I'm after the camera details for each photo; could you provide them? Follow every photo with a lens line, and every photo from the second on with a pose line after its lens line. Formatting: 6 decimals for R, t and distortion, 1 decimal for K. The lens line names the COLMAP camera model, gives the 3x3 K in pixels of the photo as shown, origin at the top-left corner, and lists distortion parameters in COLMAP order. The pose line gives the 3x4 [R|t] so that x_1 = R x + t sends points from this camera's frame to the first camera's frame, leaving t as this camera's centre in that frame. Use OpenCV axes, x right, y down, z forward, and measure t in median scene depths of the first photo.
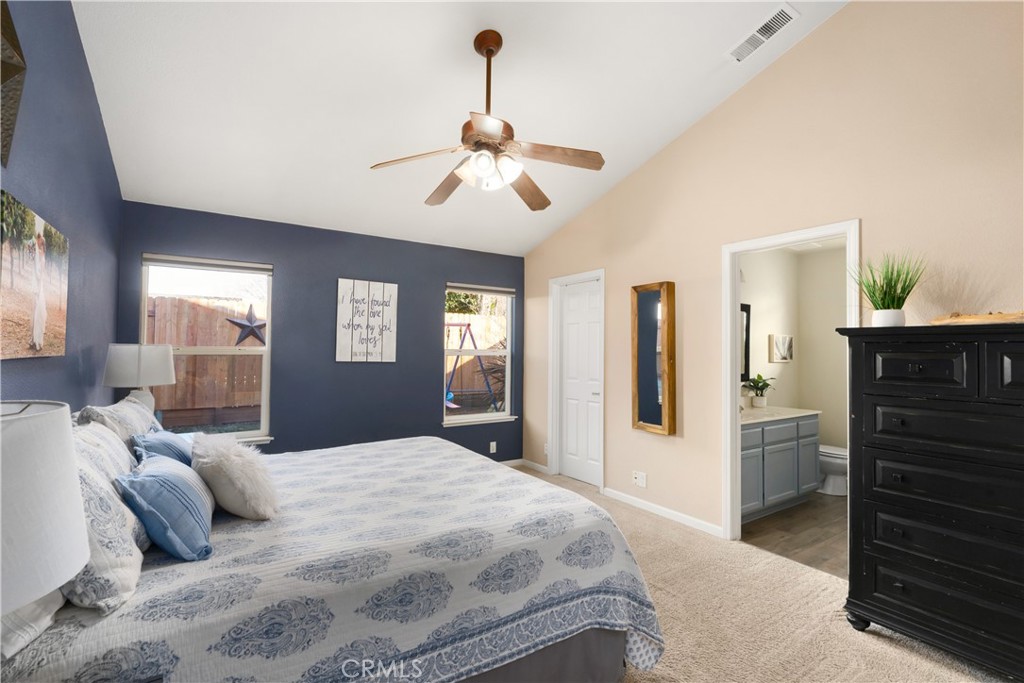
lens RADIAL K [[466.4, 0, 512.0], [0, 466.4, 341.5], [0, 0, 1]] dist [-0.003621, 0.000649]
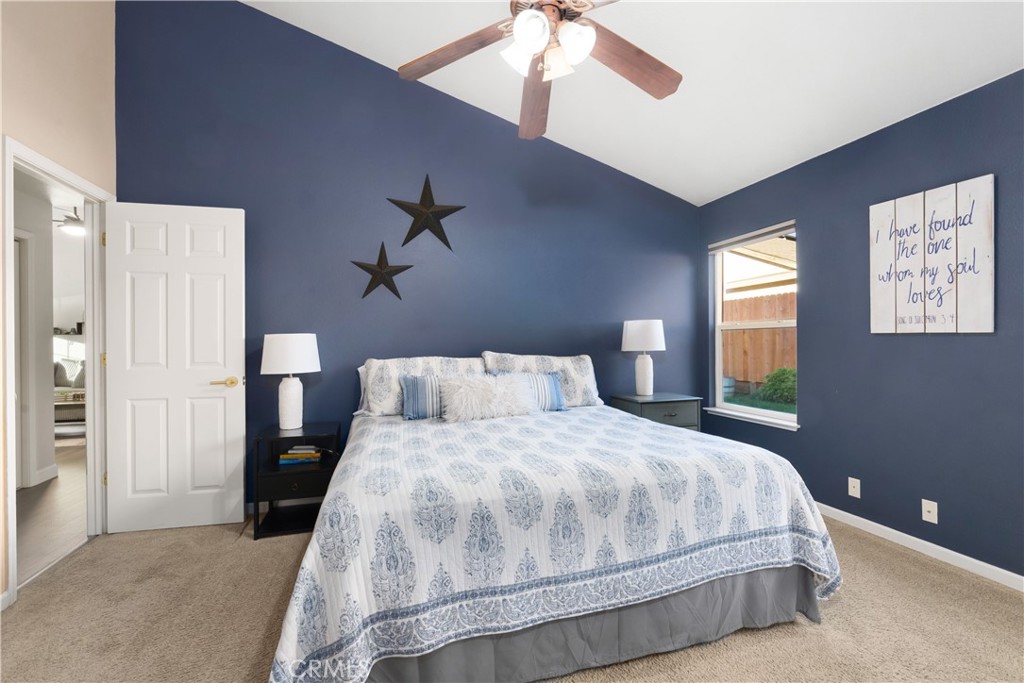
lens RADIAL K [[454.8, 0, 512.0], [0, 454.8, 341.5], [0, 0, 1]] dist [-0.000812, -0.000287]
pose [[-0.335152, -0.007288, -0.942136, 0.385386], [0.016292, 0.999776, -0.013529, 0.053497], [0.942023, -0.019883, -0.334958, 0.716419]]
